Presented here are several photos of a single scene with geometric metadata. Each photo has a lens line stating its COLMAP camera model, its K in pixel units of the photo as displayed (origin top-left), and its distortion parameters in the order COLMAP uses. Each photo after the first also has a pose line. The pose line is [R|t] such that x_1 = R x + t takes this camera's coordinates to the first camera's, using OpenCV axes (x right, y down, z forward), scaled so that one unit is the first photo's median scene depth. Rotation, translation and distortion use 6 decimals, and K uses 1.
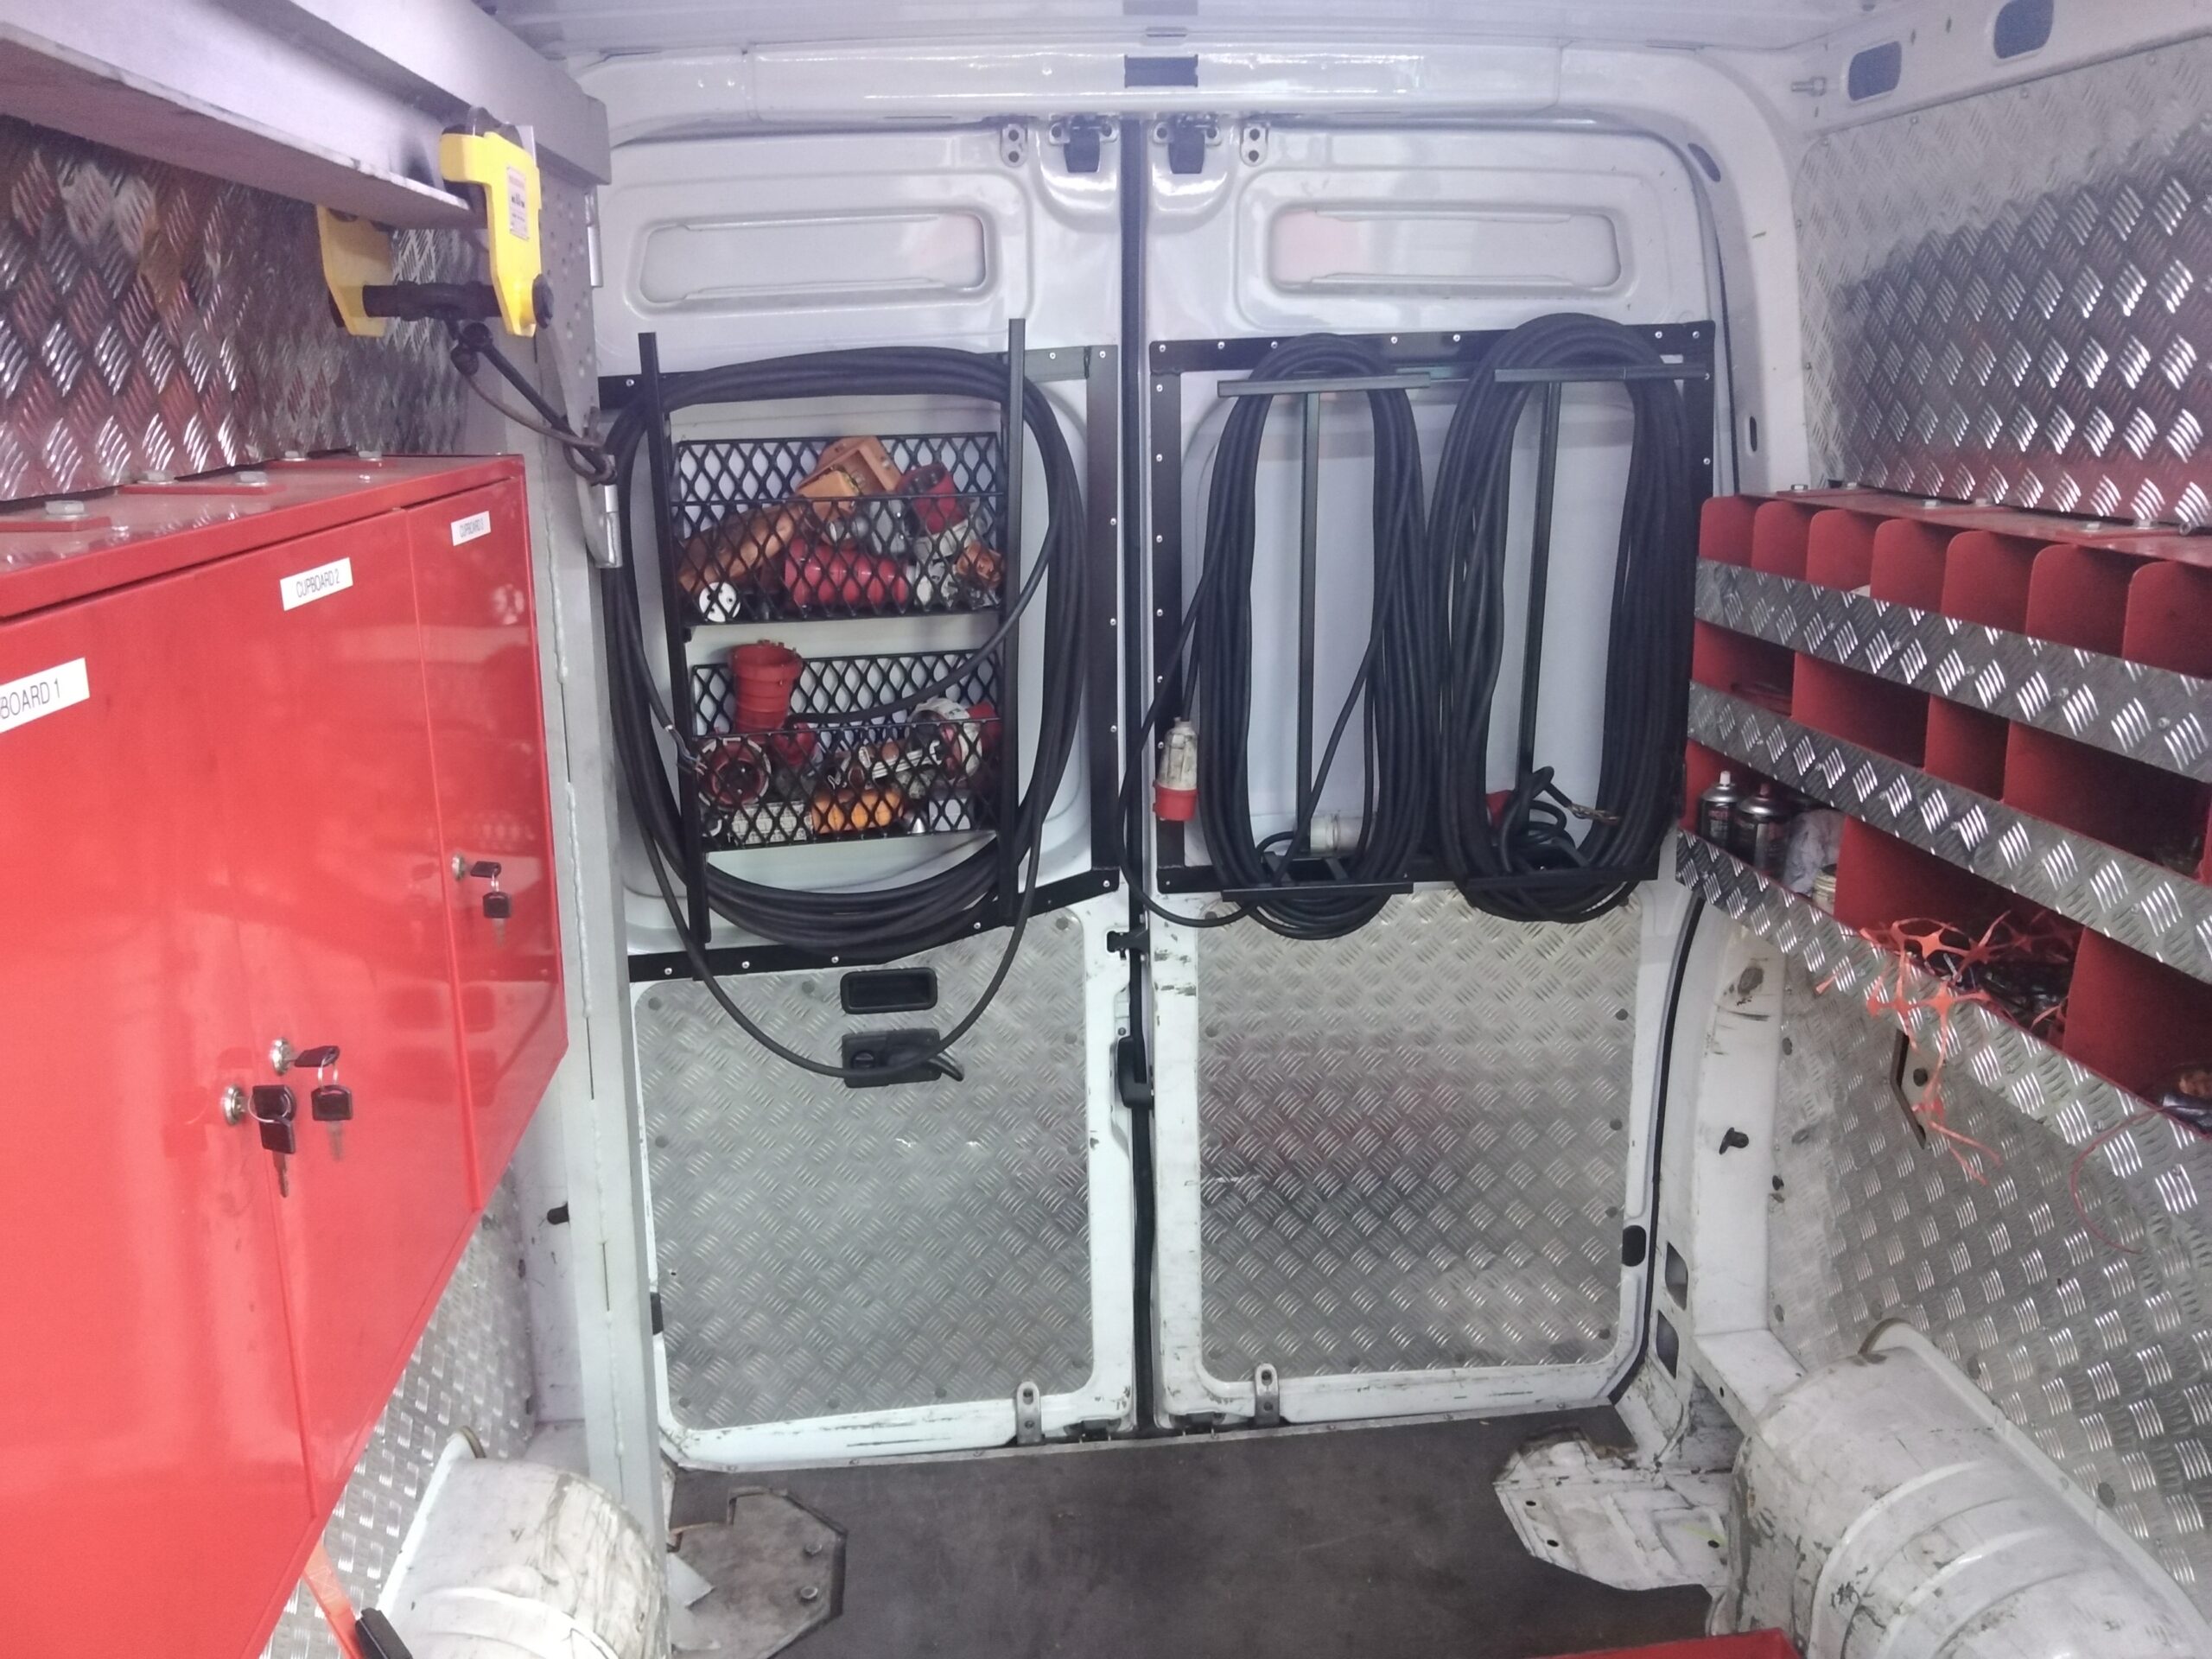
lens RADIAL K [[1754.4, 0, 1106.0], [0, 1754.4, 829.5], [0, 0, 1]] dist [0.031012, 0.008806]
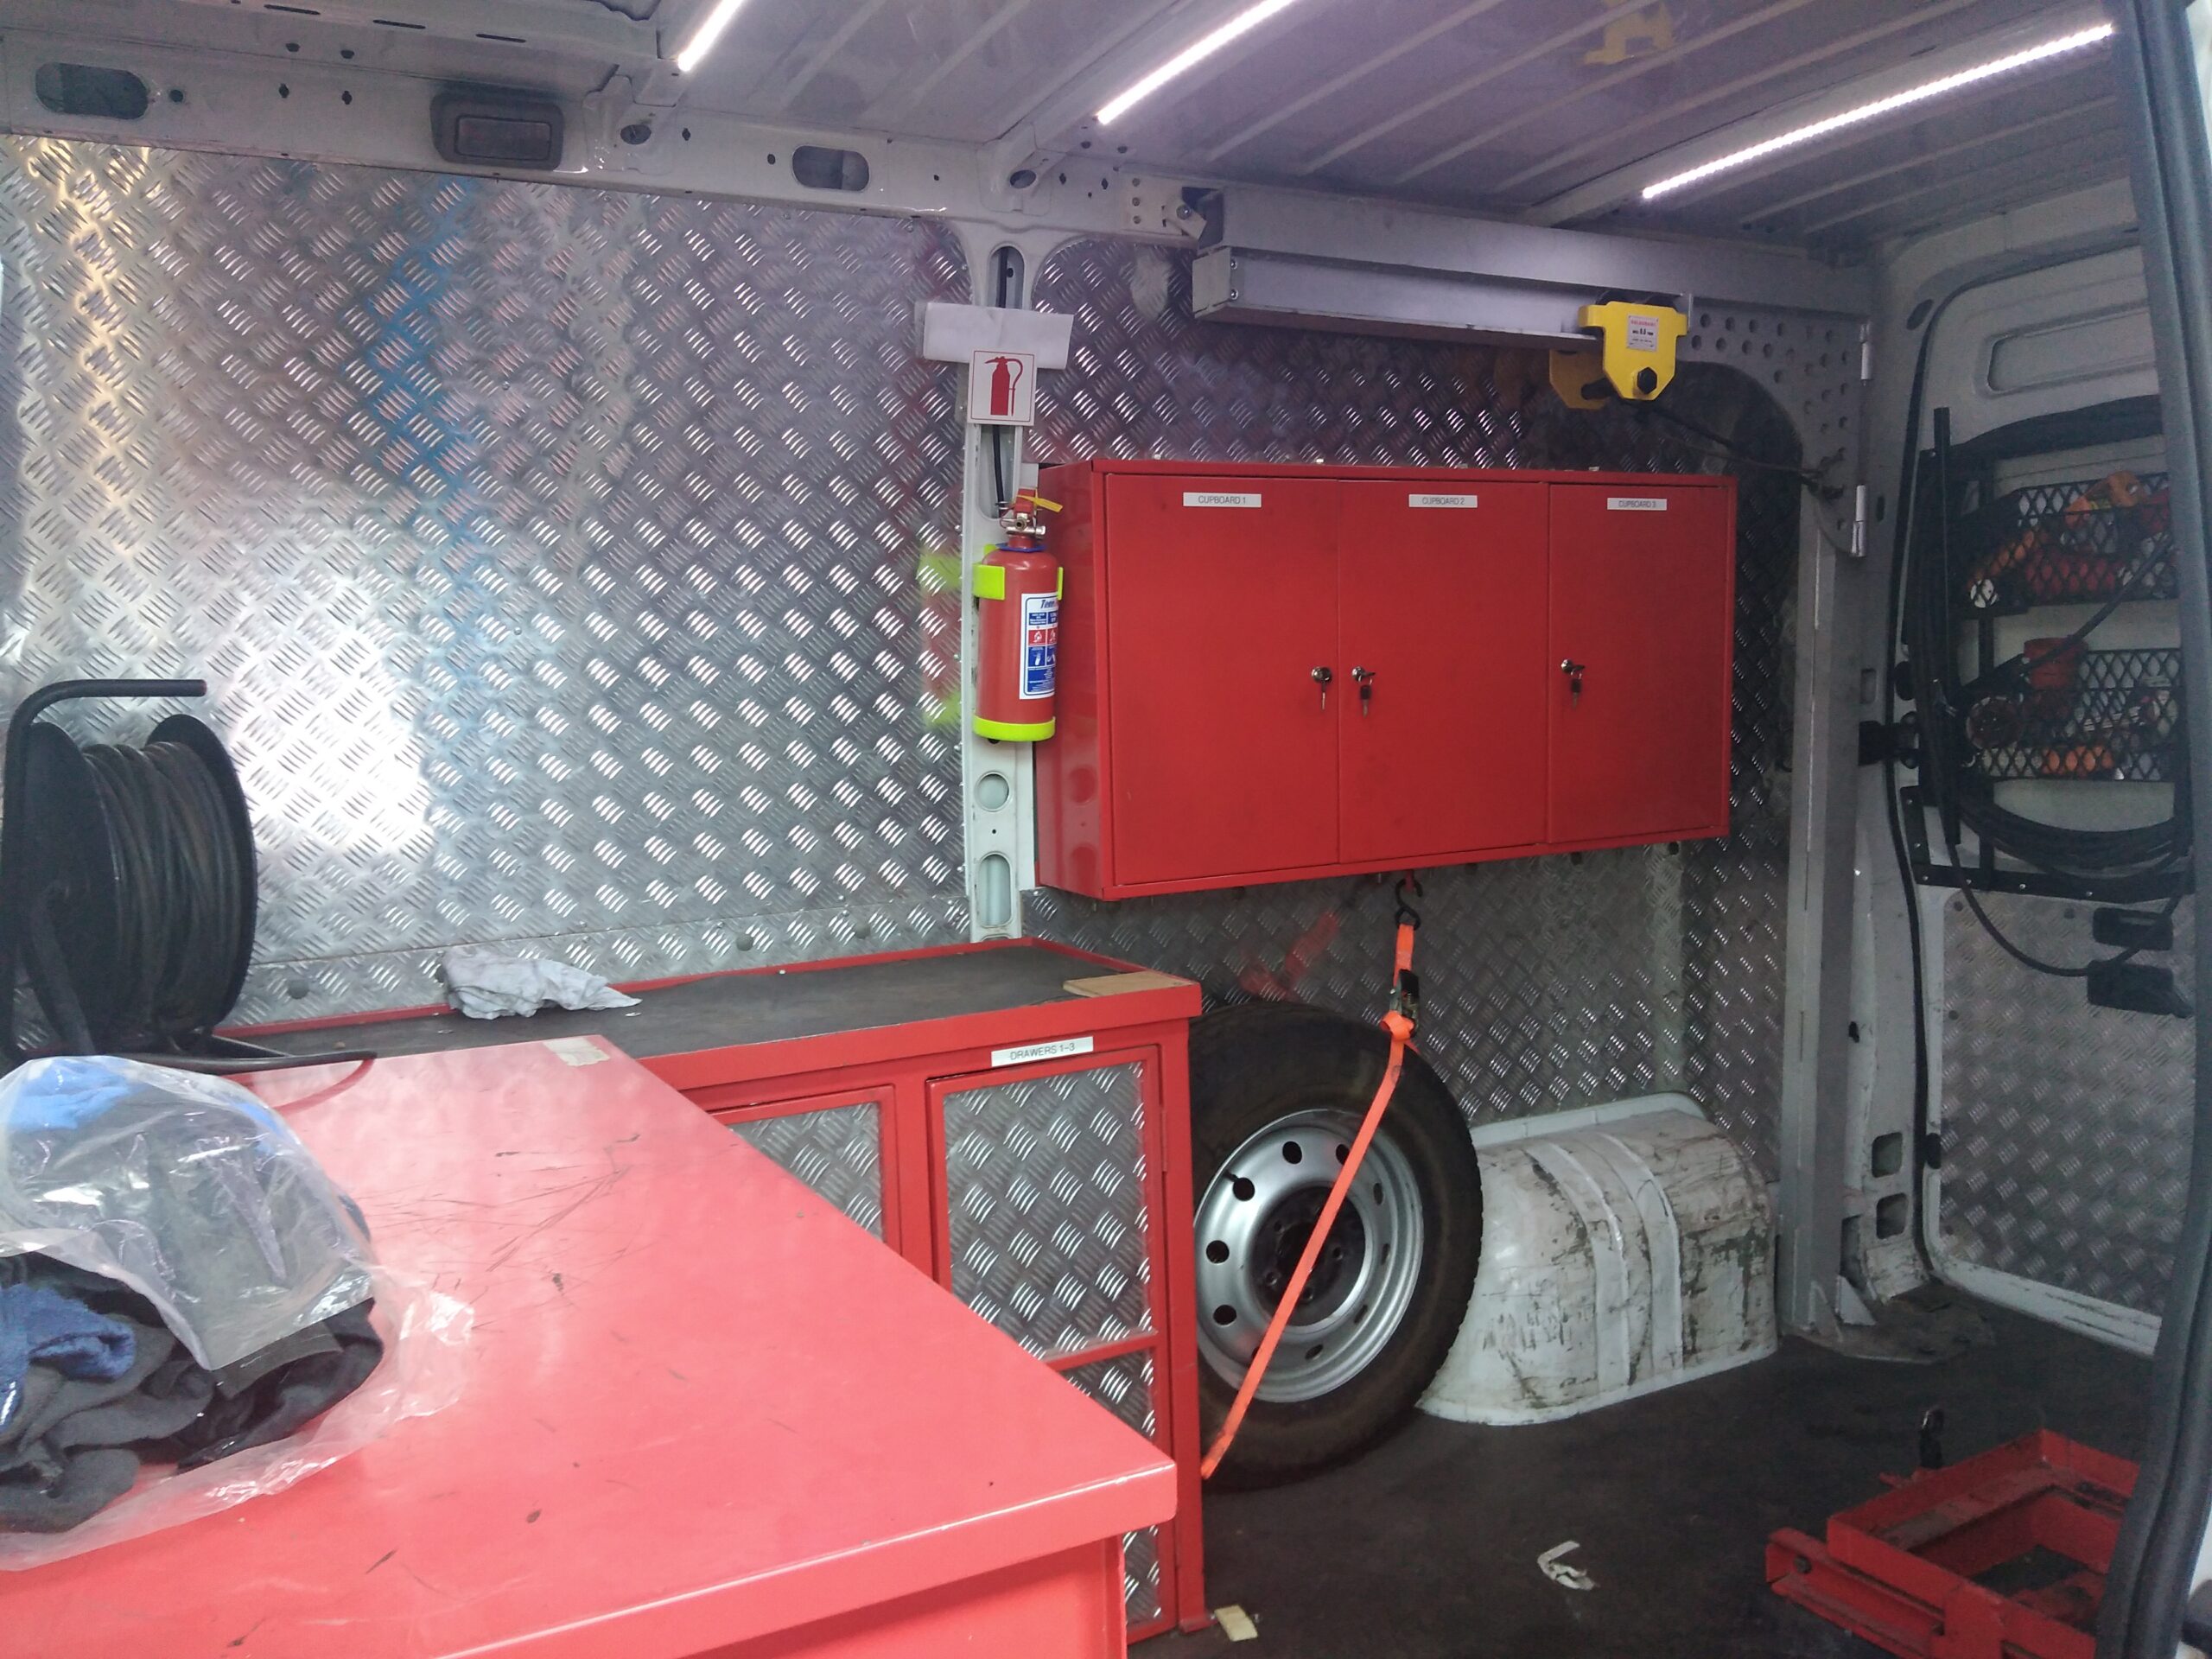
lens RADIAL K [[1780.4, 0, 1106.0], [0, 1780.4, 829.5], [0, 0, 1]] dist [-0.034256, 0.000156]
pose [[0.378523, 0.088259, -0.921375, 0.779006], [-0.208845, 0.977917, 0.007877, 0.177611], [0.901723, 0.189443, 0.388596, -0.124225]]
